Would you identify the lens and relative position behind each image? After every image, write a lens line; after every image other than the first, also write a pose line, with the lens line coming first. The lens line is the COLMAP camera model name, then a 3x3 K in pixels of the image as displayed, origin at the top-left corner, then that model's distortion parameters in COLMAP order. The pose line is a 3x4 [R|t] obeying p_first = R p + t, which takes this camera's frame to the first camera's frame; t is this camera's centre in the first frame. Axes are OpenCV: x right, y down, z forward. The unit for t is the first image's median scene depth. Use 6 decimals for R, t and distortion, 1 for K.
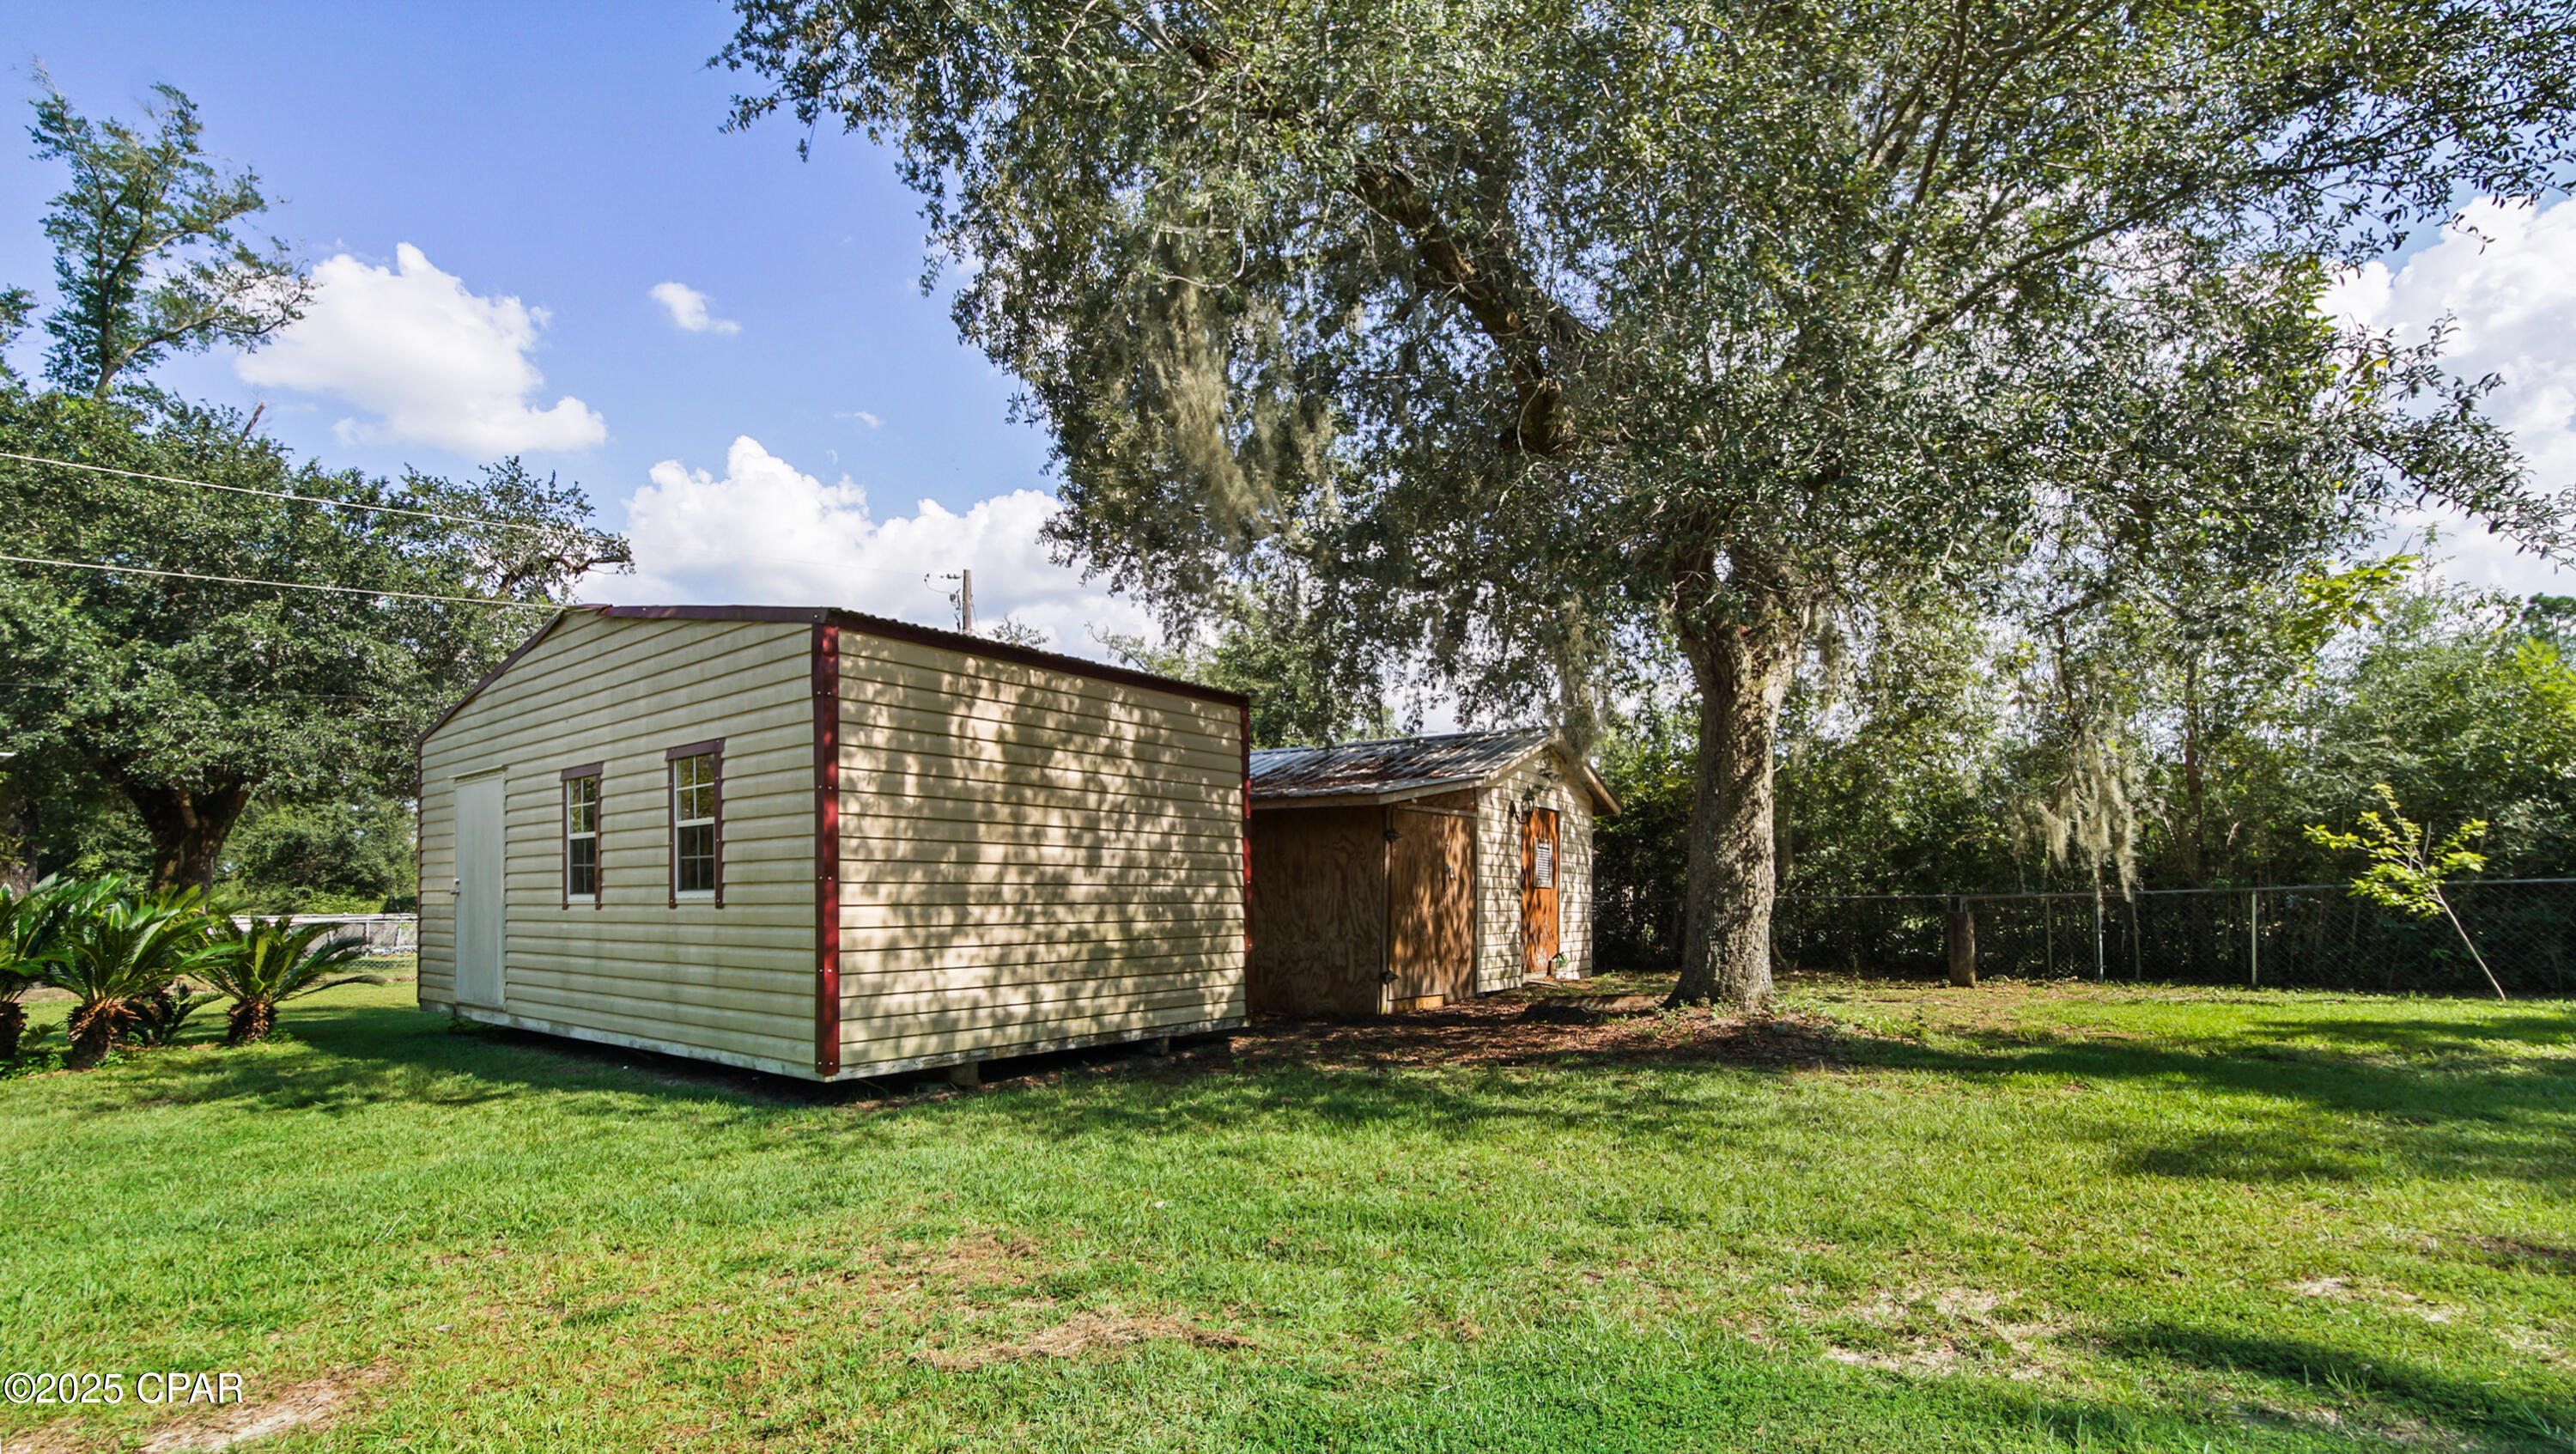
lens RADIAL K [[1095.9, 0, 1291.5], [0, 1095.9, 808.1], [0, 0, 1]] dist [0.011370, 0.000166]
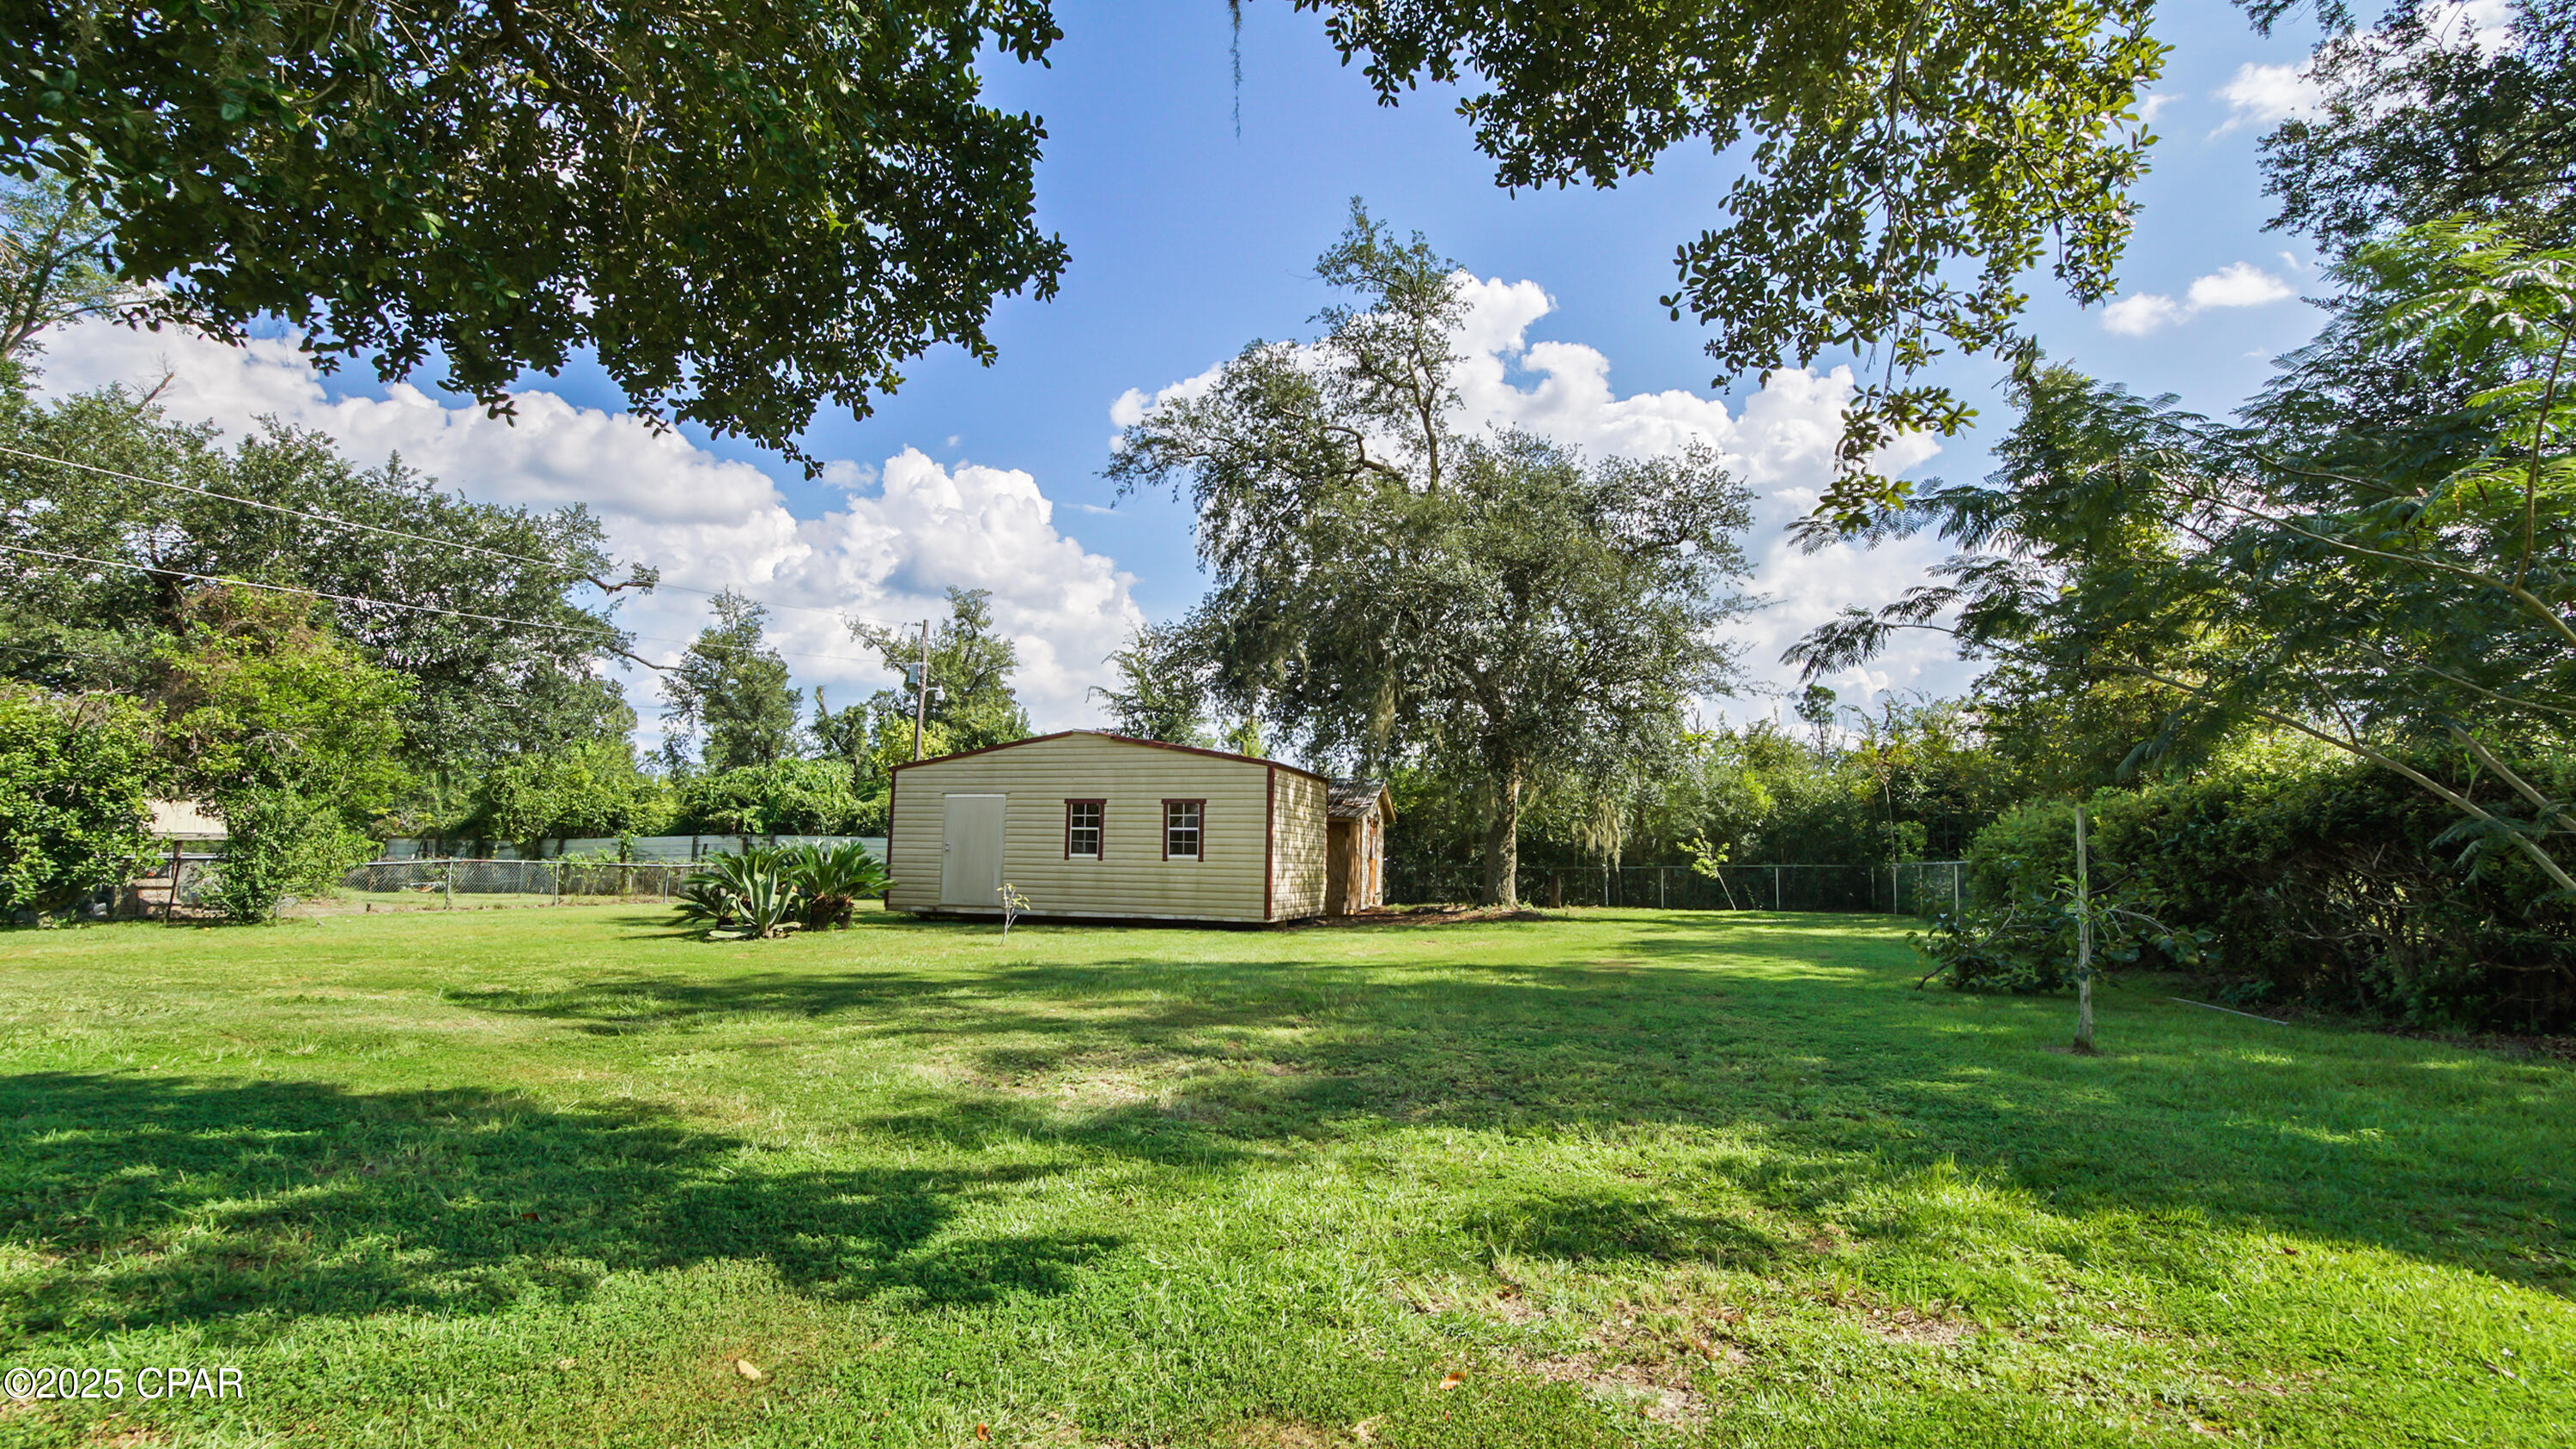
lens RADIAL K [[1137.3, 0, 1288.0], [0, 1137.3, 724.5], [0, 0, 1]] dist [0.001149, 0.000295]
pose [[0.922806, 0.069332, 0.378974, -0.951895], [-0.054768, 0.997292, -0.049092, -0.080221], [-0.381351, 0.024546, 0.924104, -1.120540]]
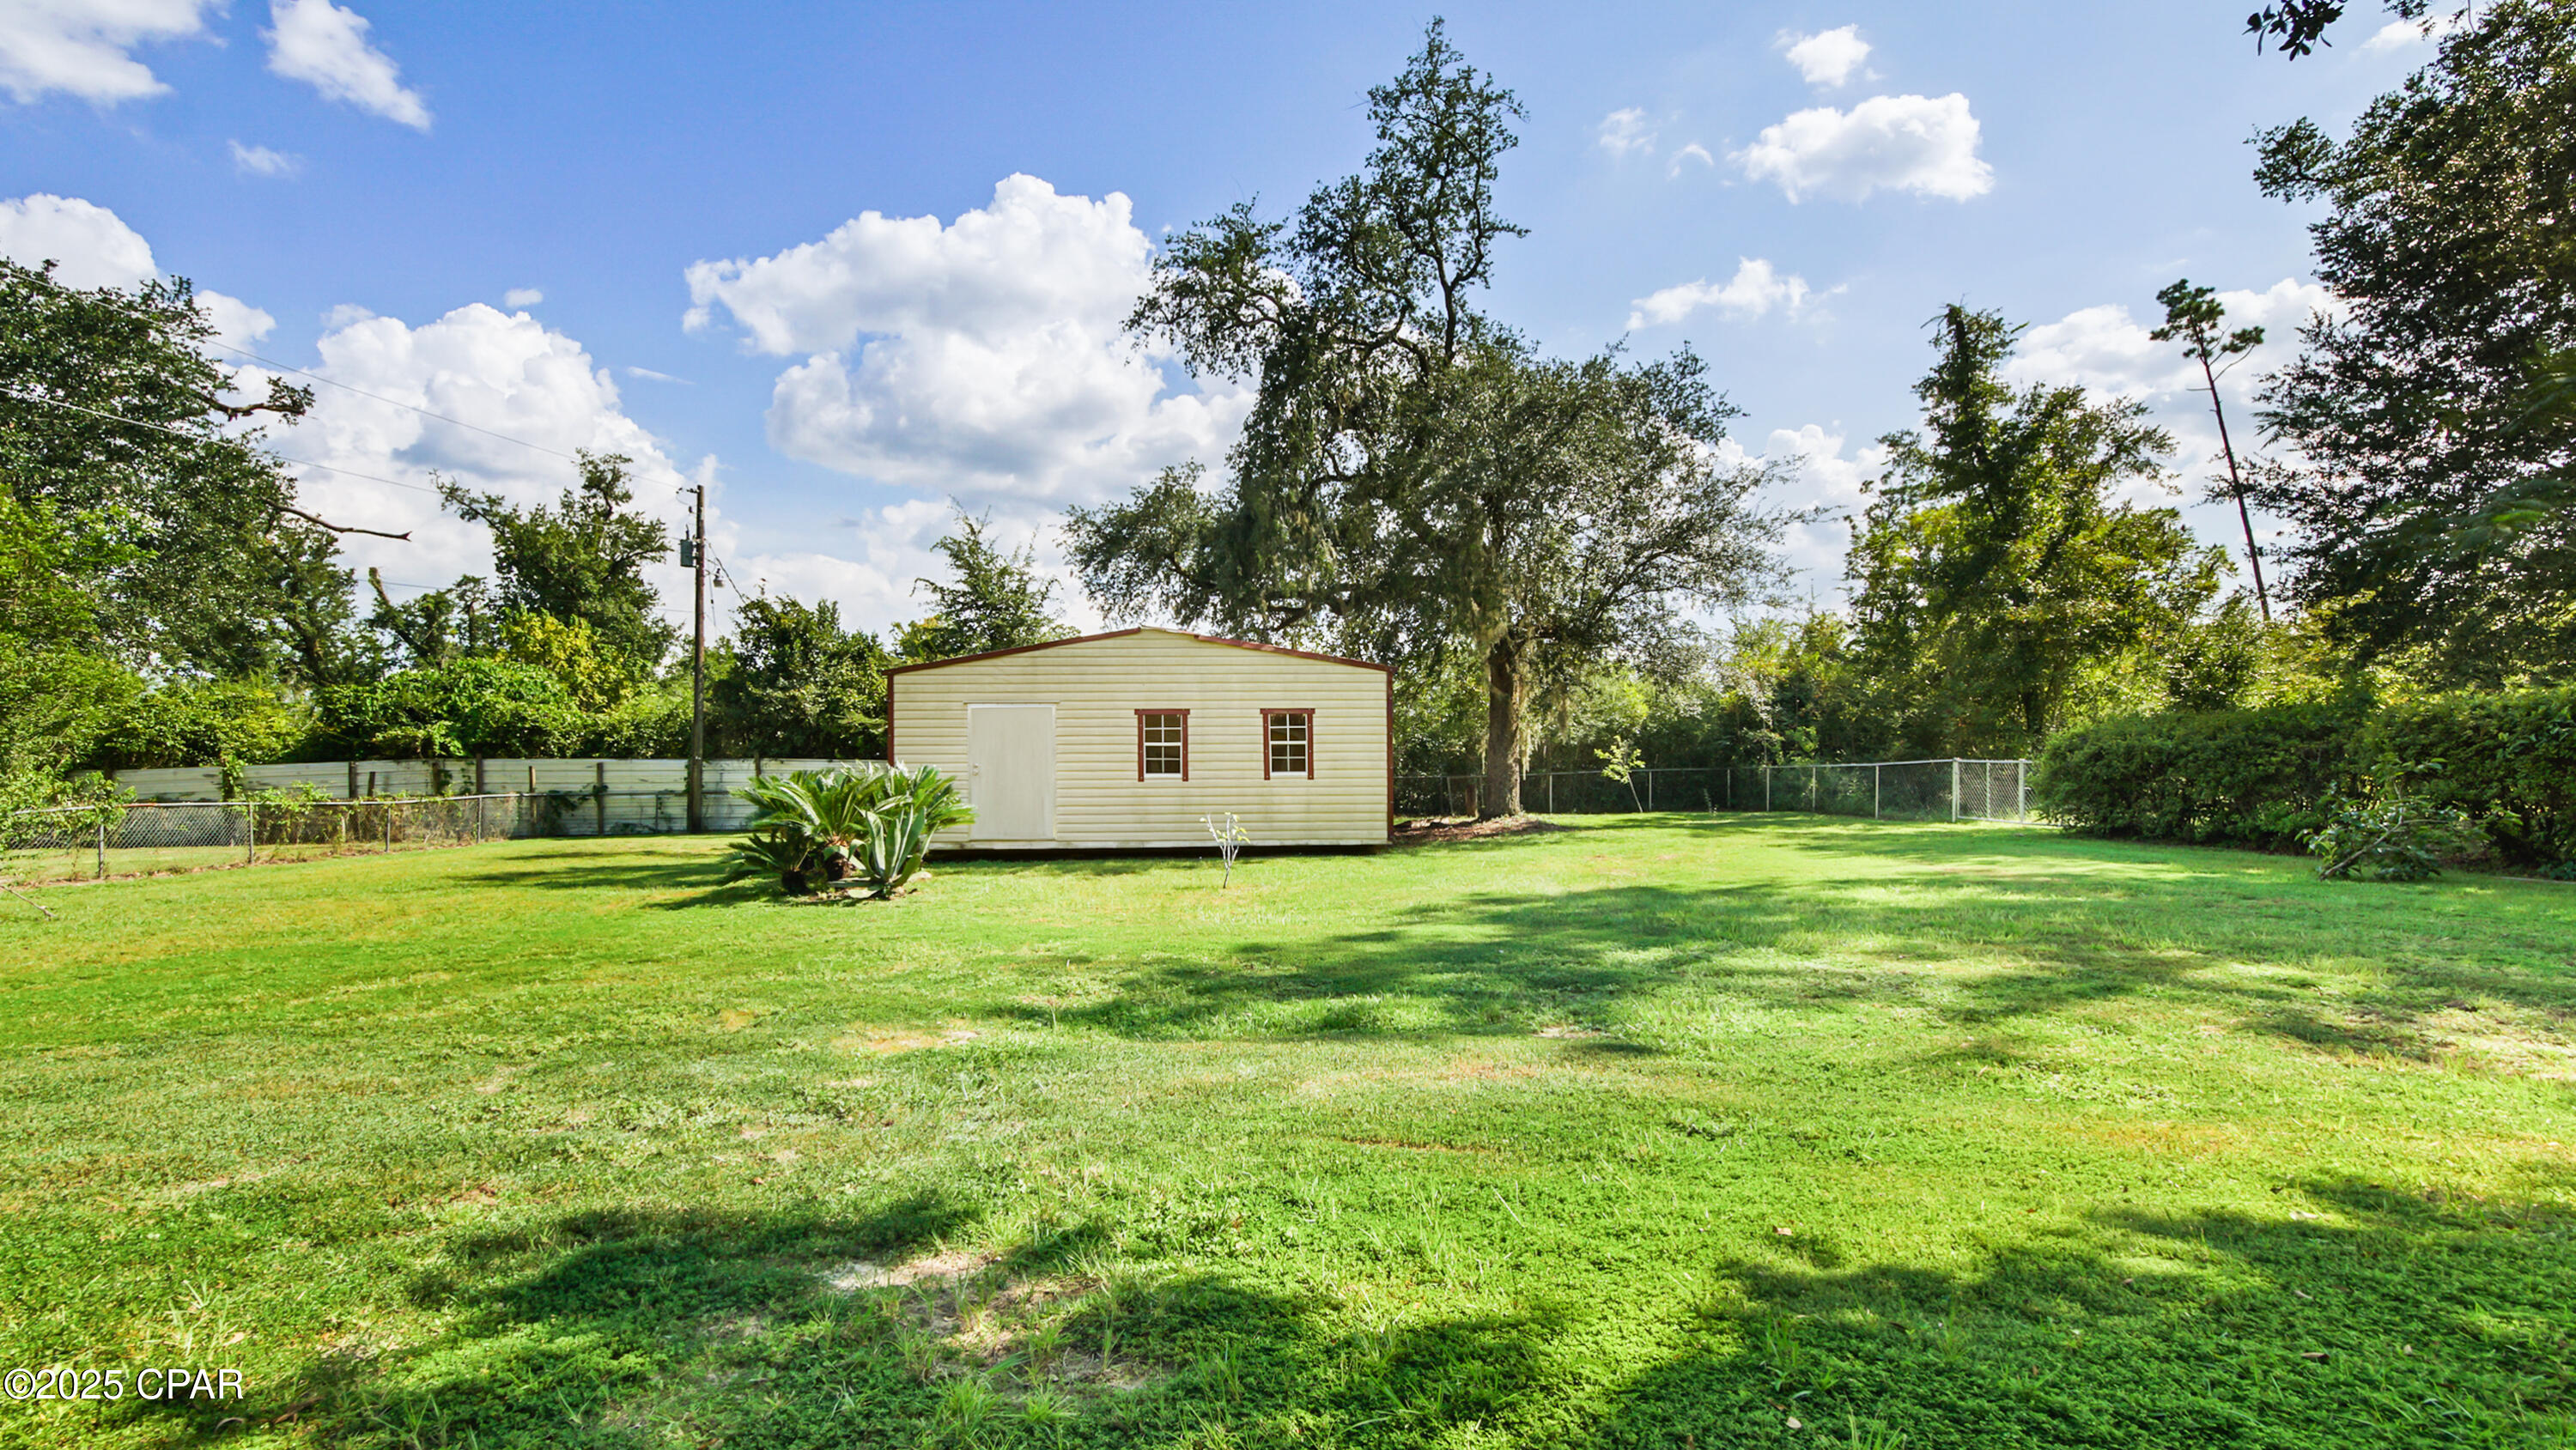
lens RADIAL K [[1154.8, 0, 1288.0], [0, 1154.8, 725.0], [0, 0, 1]] dist [0.016926, 0.000100]
pose [[0.743751, 0.032134, 0.667684, -1.513718], [-0.053343, 0.998512, 0.011364, -0.035415], [-0.666325, -0.044068, 0.744358, -0.555403]]
